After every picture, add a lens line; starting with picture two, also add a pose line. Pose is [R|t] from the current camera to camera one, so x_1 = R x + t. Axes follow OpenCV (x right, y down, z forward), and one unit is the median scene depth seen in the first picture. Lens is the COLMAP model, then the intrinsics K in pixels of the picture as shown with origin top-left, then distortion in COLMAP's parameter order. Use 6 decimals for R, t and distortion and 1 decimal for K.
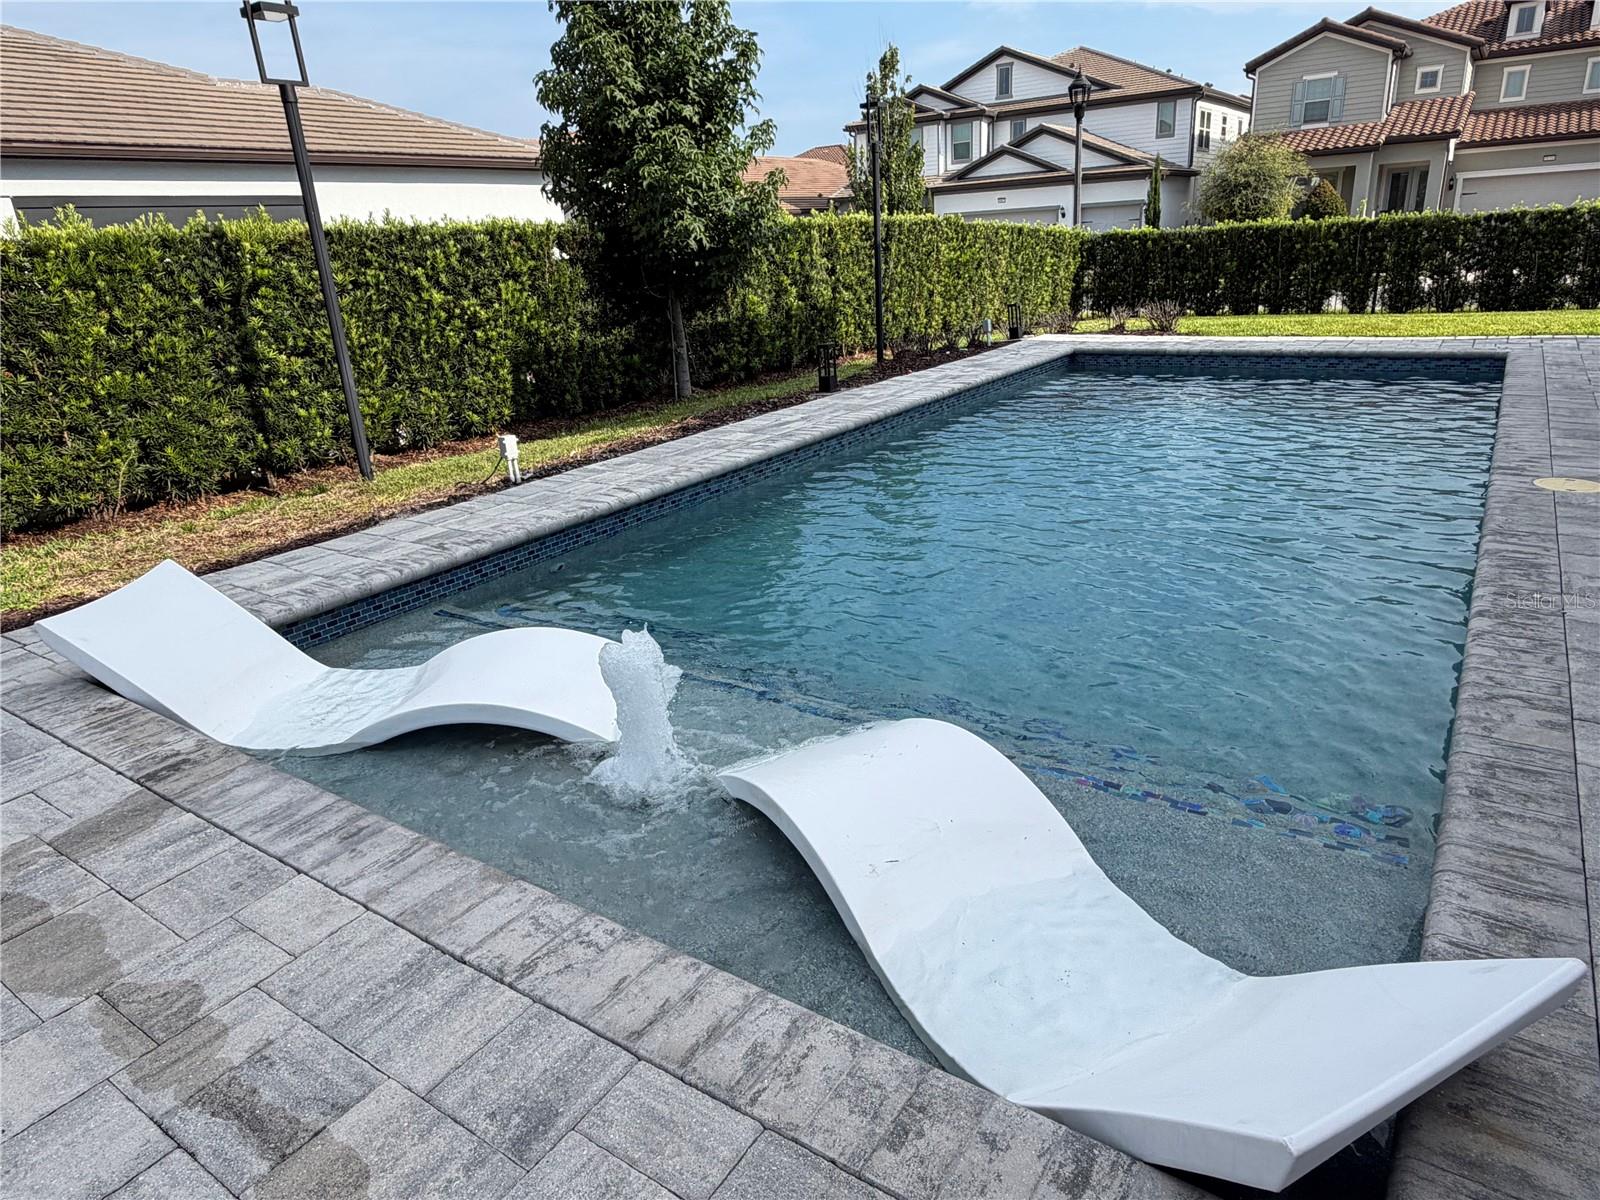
lens RADIAL K [[989.5, 0, 800.0], [0, 989.5, 600.0], [0, 0, 1]] dist [-0.000894, 0.002262]
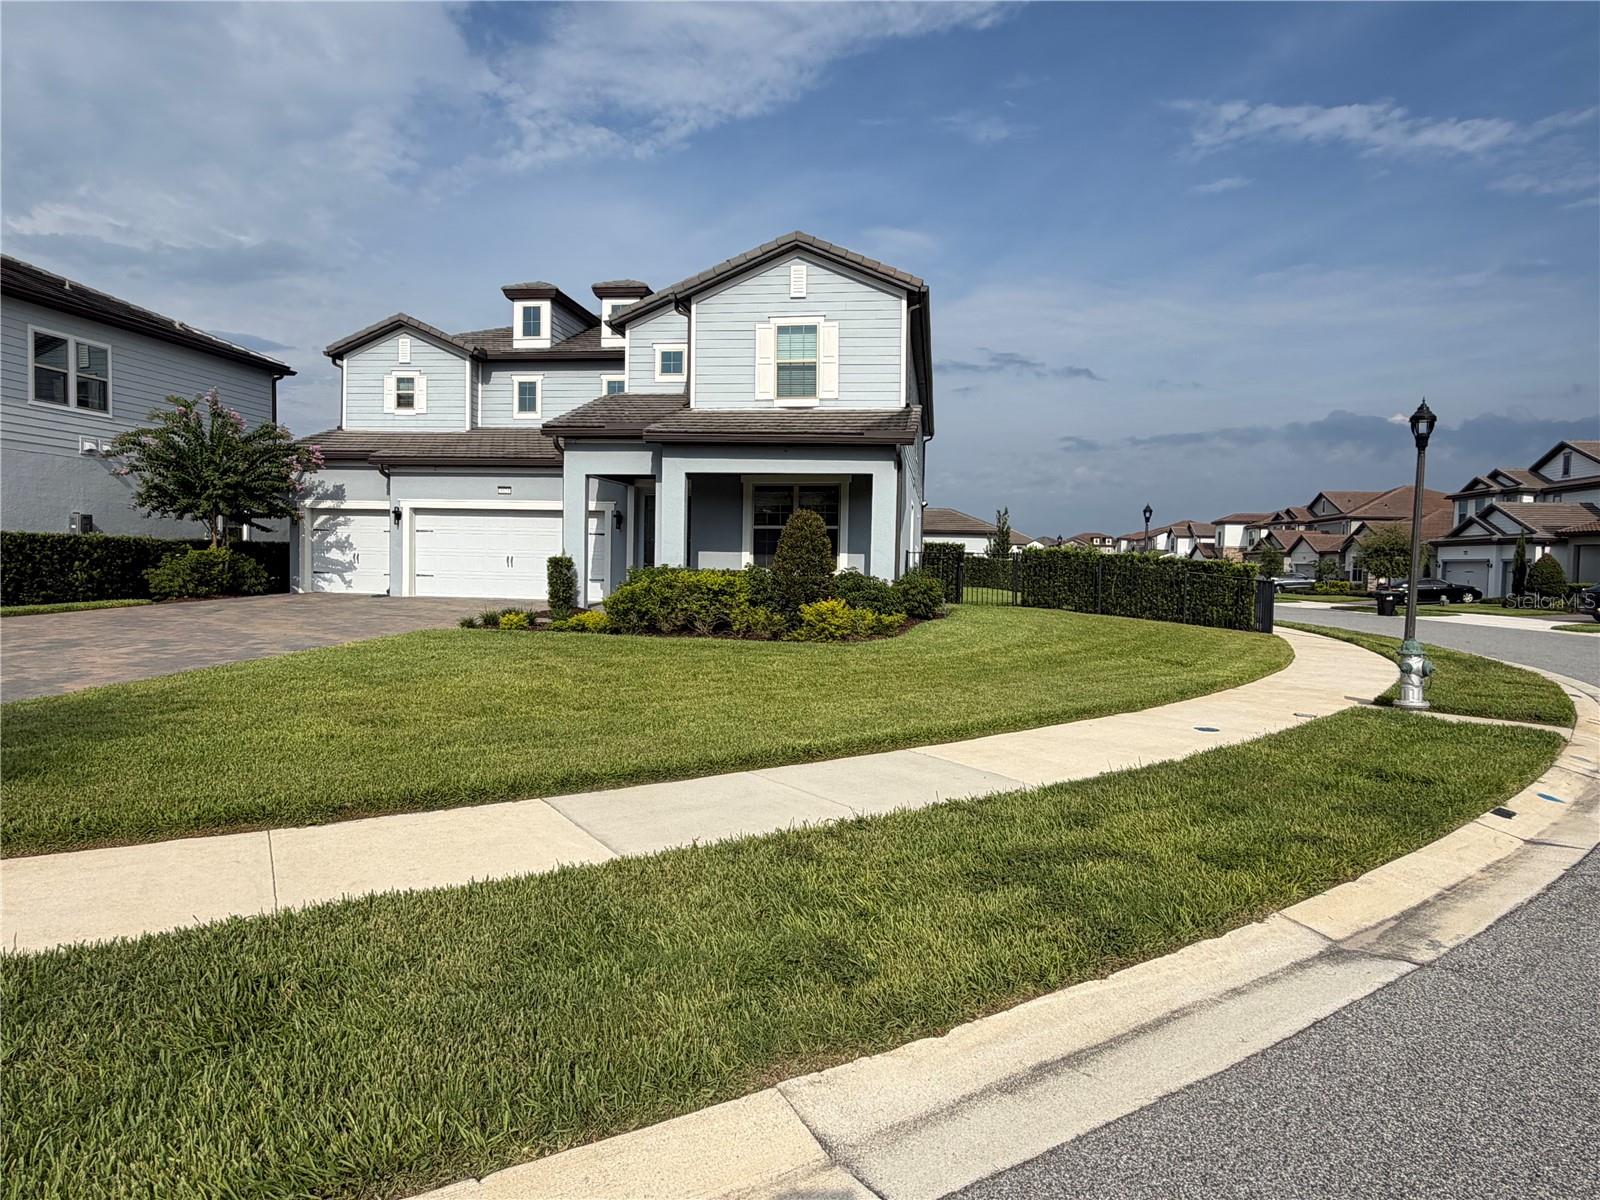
lens RADIAL K [[998.4, 0, 795.8], [0, 998.4, 581.3], [0, 0, 1]] dist [0.001166, -0.000162]
pose [[0.440266, 0.079956, -0.894300, 2.923730], [-0.347776, 0.933462, -0.087754, 0.202295], [0.827779, 0.349651, 0.438779, -0.991817]]
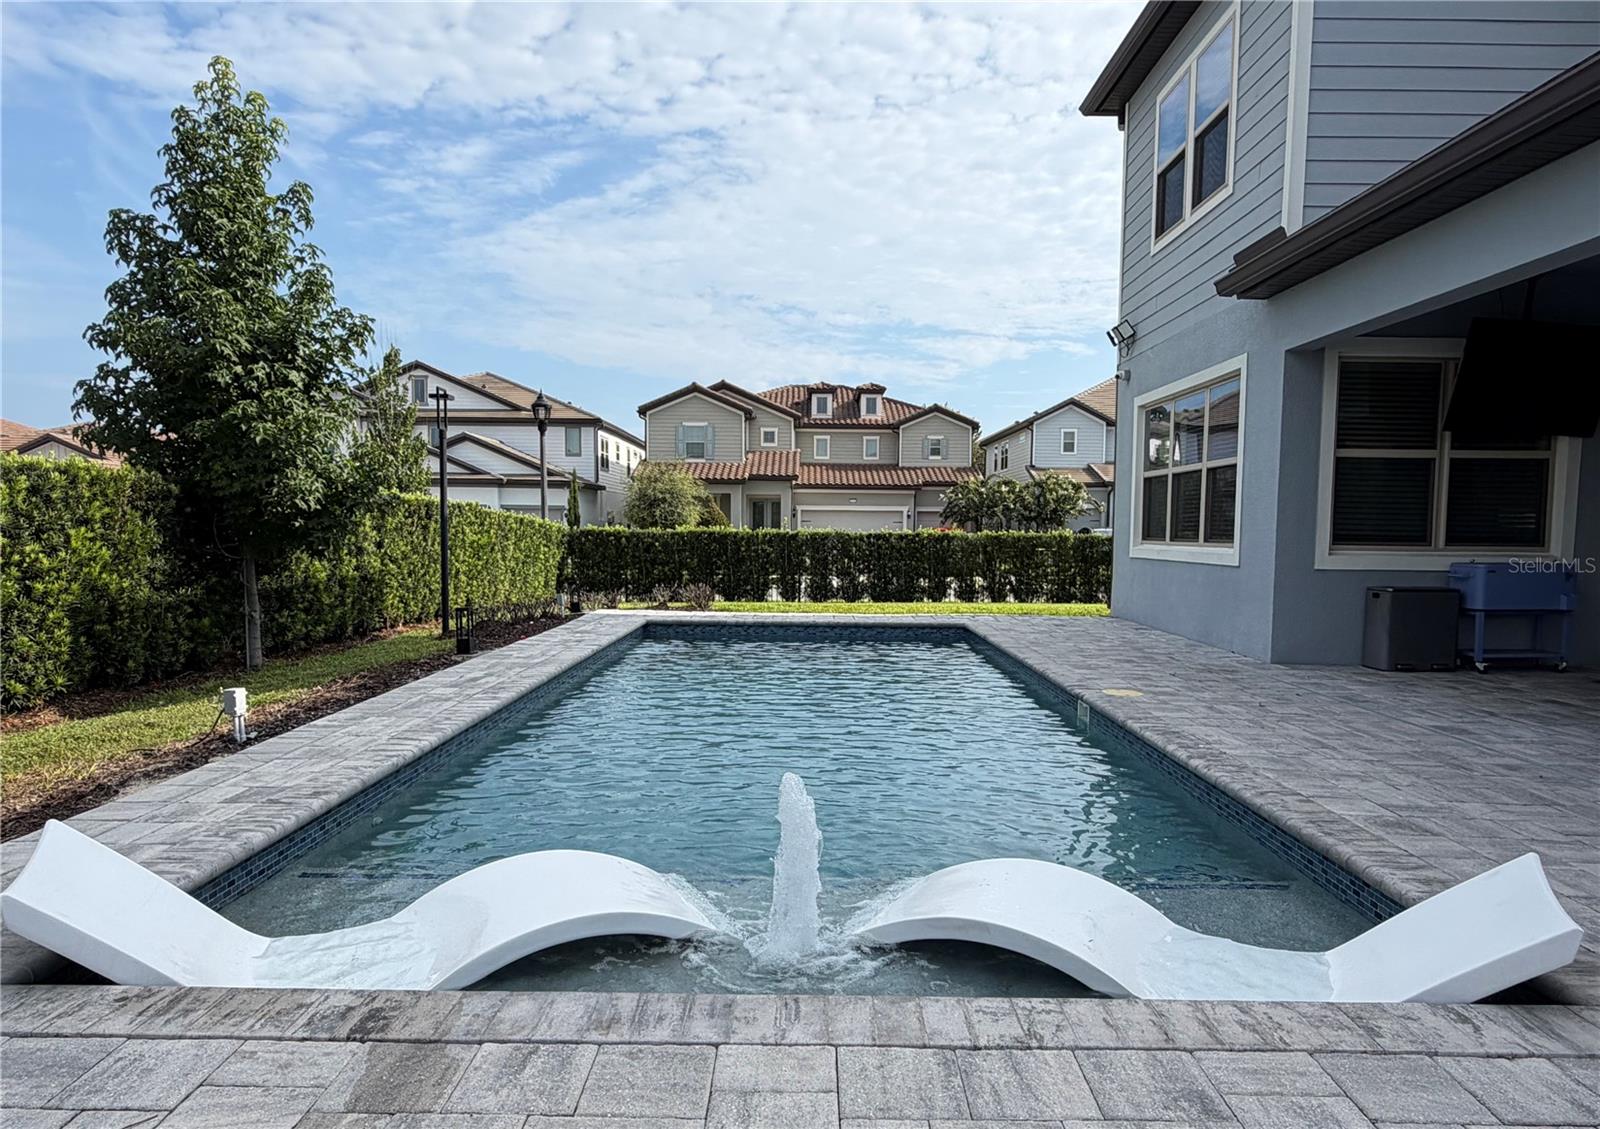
lens RADIAL K [[987.2, 0, 804.0], [0, 987.2, 608.4], [0, 0, 1]] dist [-0.000957, -0.001086]
pose [[0.825892, 0.020216, 0.563466, -0.140030], [0.137118, 0.962153, -0.235499, 0.014318], [-0.546901, 0.271758, 0.791863, 0.009081]]
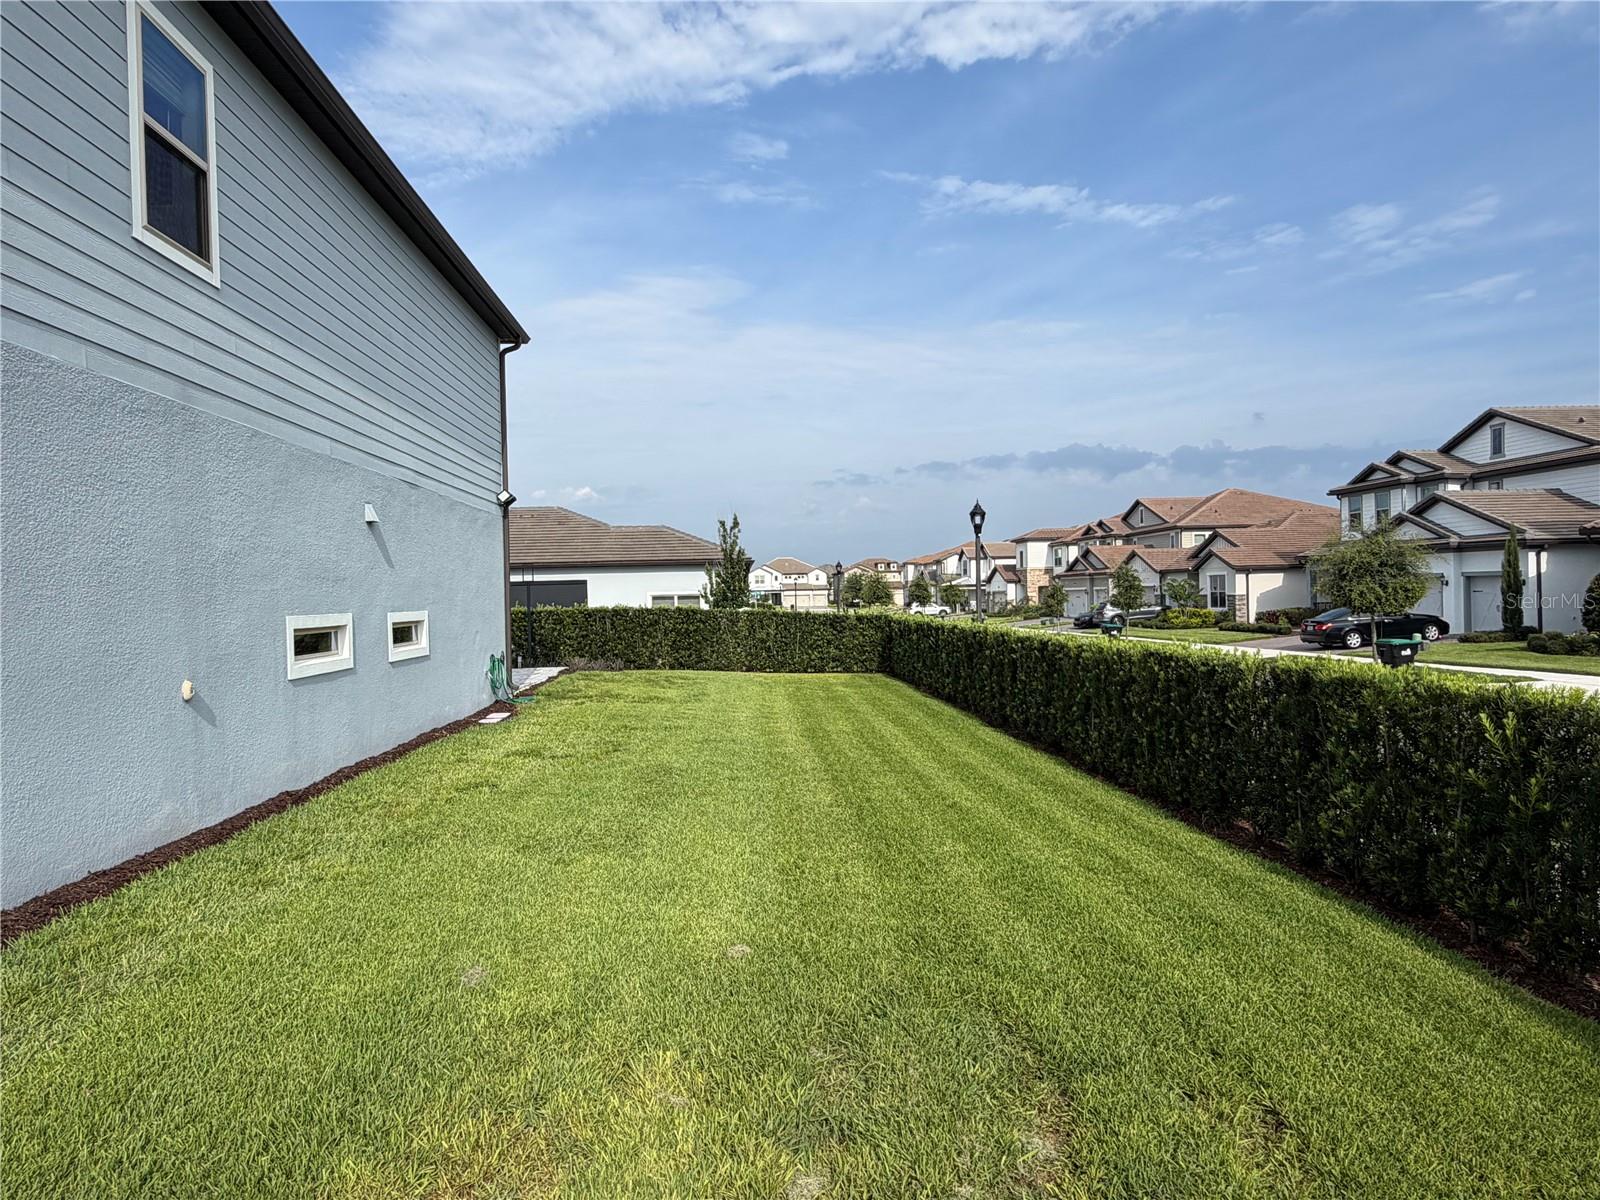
lens RADIAL K [[1005.4, 0, 771.6], [0, 1005.4, 546.8], [0, 0, 1]] dist [0.004896, 0.002606]
pose [[0.602744, 0.000827, -0.797934, 1.746091], [-0.280647, 0.936326, -0.211025, -0.137780], [0.746952, 0.351132, 0.564596, -0.009148]]
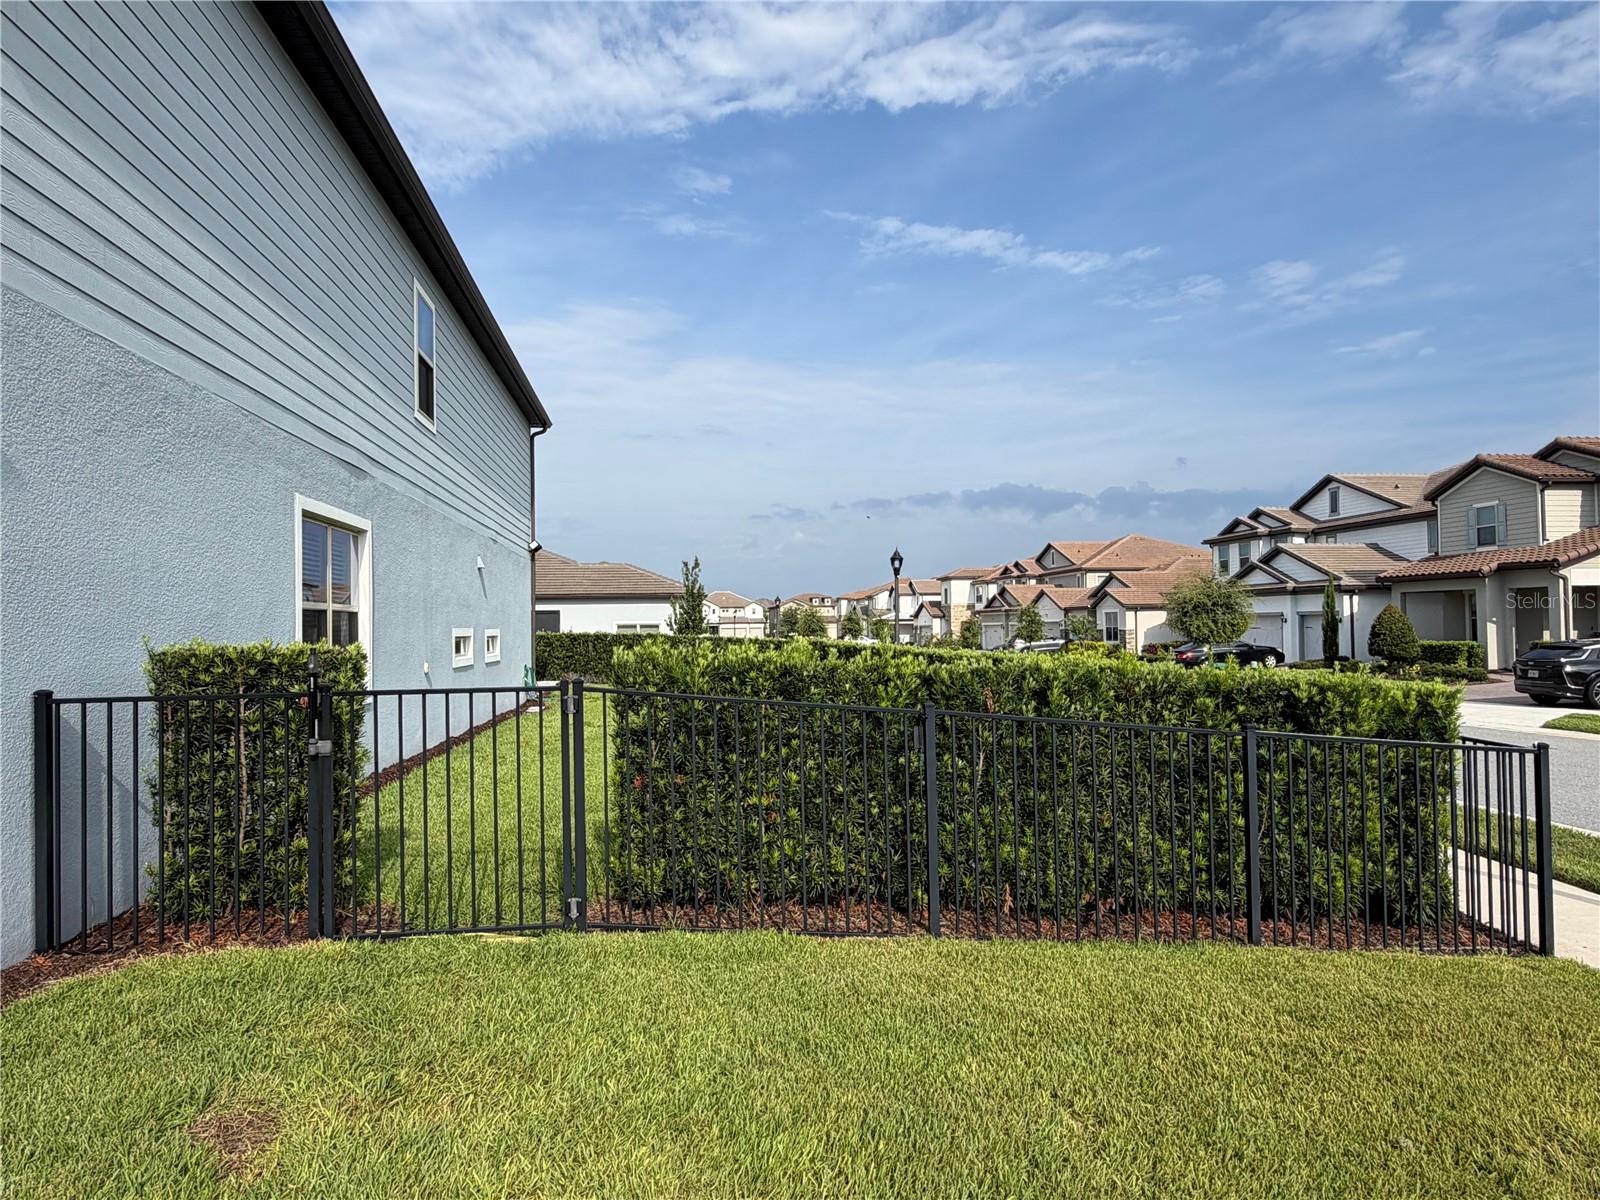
lens RADIAL K [[998.4, 0, 795.8], [0, 998.4, 581.3], [0, 0, 1]] dist [0.001166, -0.000162]
pose [[0.669833, 0.009784, -0.742447, 1.999803], [-0.273858, 0.932673, -0.234783, -0.060236], [0.690163, 0.360590, 0.627415, -0.237055]]
